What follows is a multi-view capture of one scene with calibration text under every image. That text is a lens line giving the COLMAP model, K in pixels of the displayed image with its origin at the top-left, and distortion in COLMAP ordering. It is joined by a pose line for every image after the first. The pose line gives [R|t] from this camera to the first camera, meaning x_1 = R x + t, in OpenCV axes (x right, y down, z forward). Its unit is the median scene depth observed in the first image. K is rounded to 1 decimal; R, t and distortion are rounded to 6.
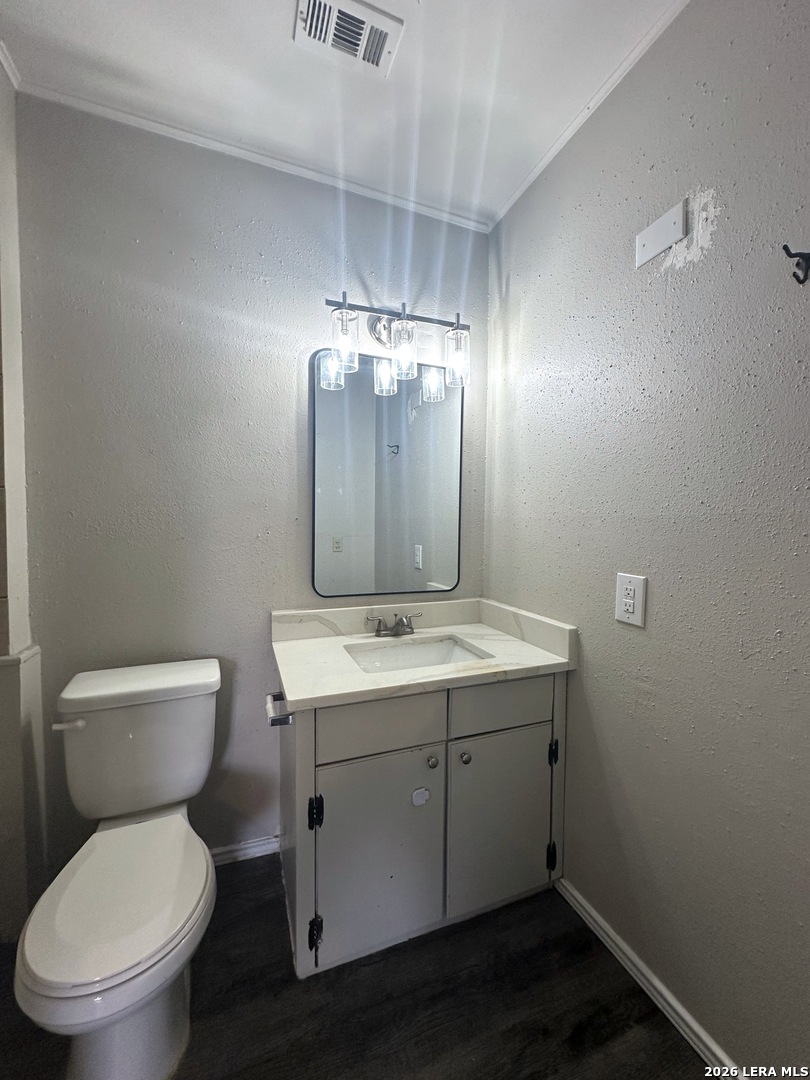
lens RADIAL K [[432.7, 0, 405.7], [0, 432.7, 541.2], [0, 0, 1]] dist [0.000700, -0.000324]
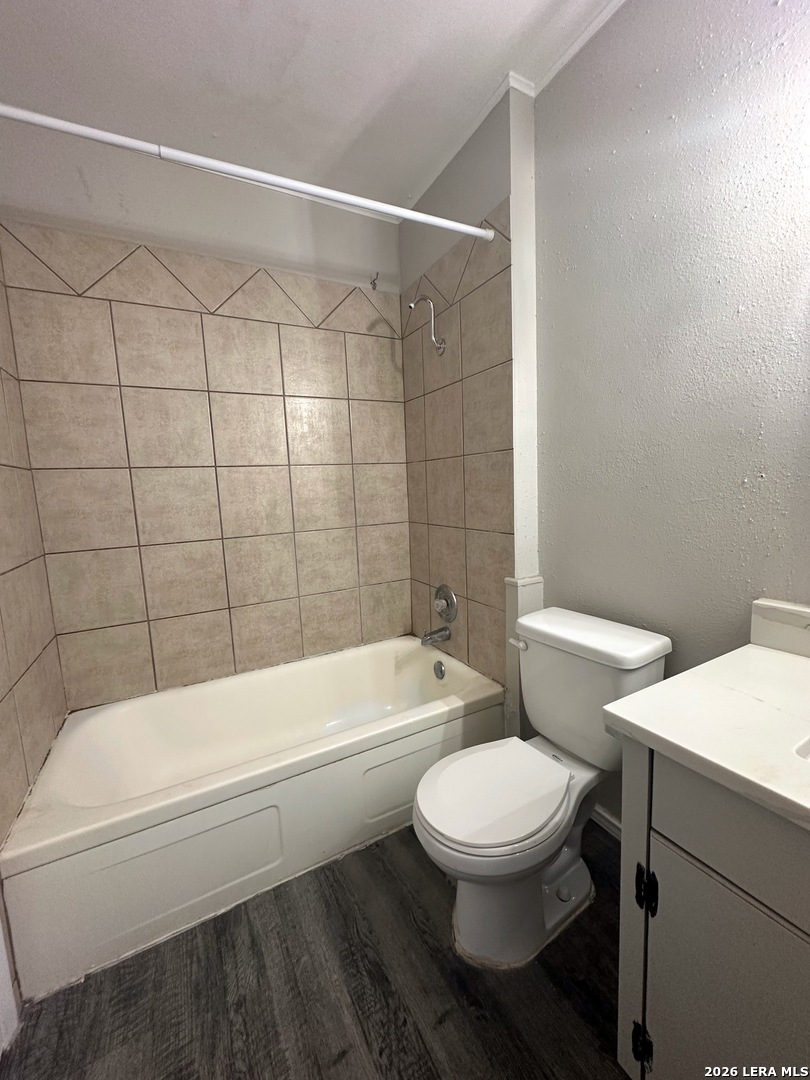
lens RADIAL K [[432.7, 0, 403.9], [0, 432.7, 540.4], [0, 0, 1]] dist [0.000700, -0.000324]
pose [[0.125190, 0.107382, -0.986305, 0.302083], [0.003396, 0.994073, 0.108659, 0.004251], [0.992127, -0.016952, 0.124083, 0.463960]]
